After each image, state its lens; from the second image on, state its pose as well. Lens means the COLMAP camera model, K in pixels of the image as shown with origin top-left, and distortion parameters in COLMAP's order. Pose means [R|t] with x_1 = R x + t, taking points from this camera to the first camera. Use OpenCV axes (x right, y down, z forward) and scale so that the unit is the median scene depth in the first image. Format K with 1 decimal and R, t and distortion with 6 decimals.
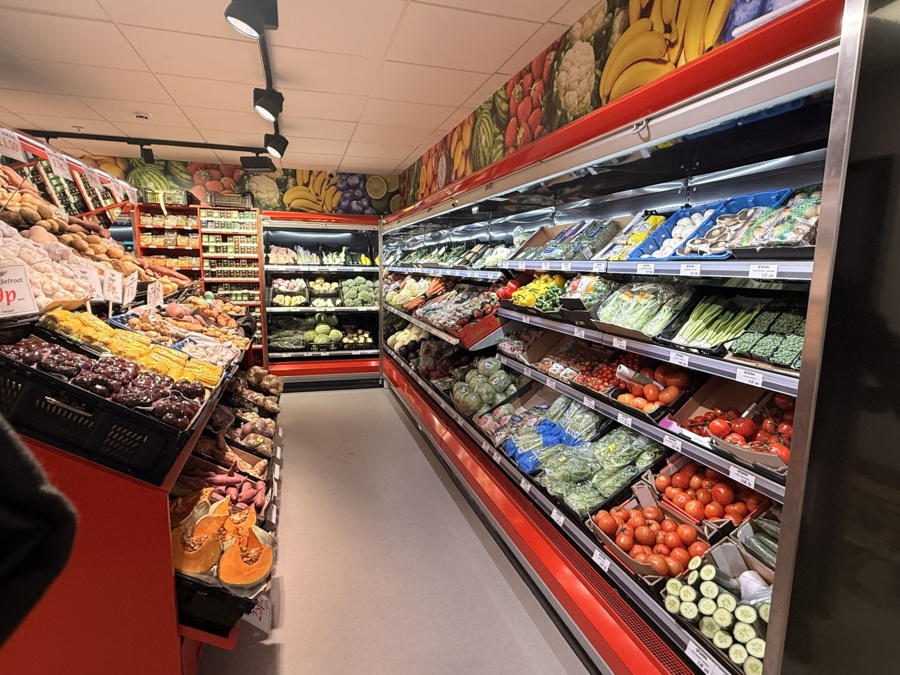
lens RADIAL K [[489.8, 0, 446.8], [0, 489.8, 340.5], [0, 0, 1]] dist [0.000495, 0.001491]
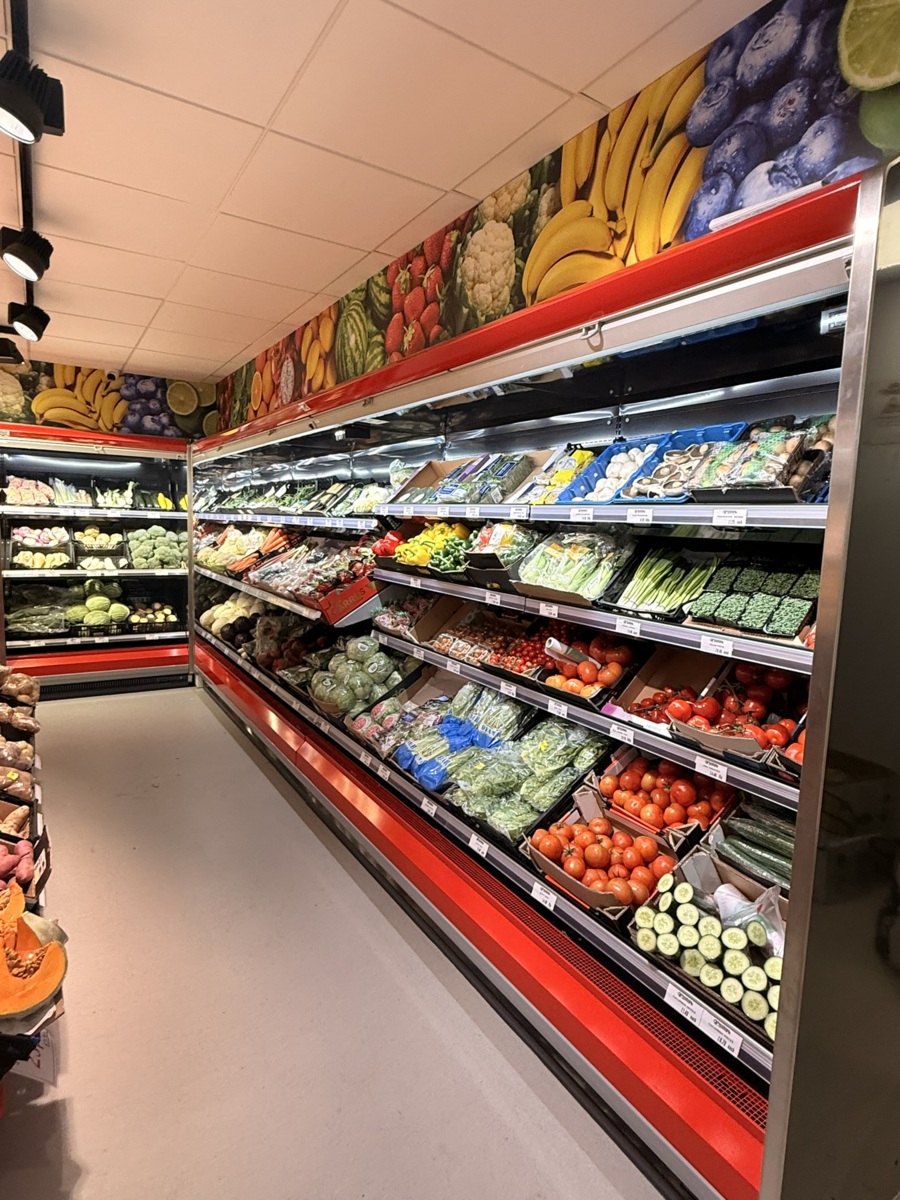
lens RADIAL K [[653.1, 0, 447.0], [0, 653.1, 596.2], [0, 0, 1]] dist [0.000495, 0.001491]
pose [[0.965053, -0.012319, 0.261766, -0.046584], [0.020834, 0.999339, -0.029778, 0.006863], [-0.261226, 0.034190, 0.964672, 0.026110]]
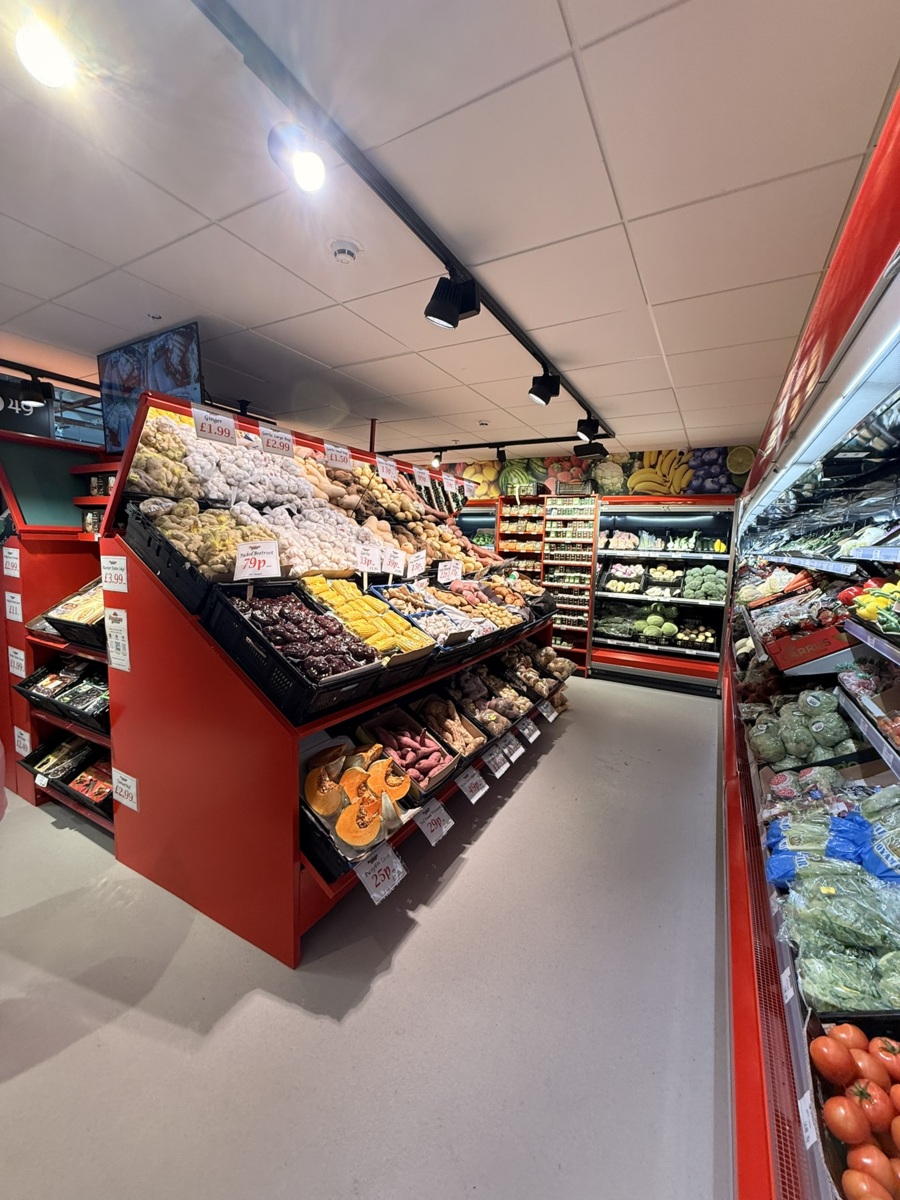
lens RADIAL K [[475.9, 0, 449.2], [0, 475.9, 595.7], [0, 0, 1]] dist [0.002874, -0.000046]
pose [[0.697017, 0.087331, -0.711716, 0.191962], [-0.129852, 0.991518, -0.005505, -0.024770], [0.705199, 0.096255, 0.702445, 0.172549]]
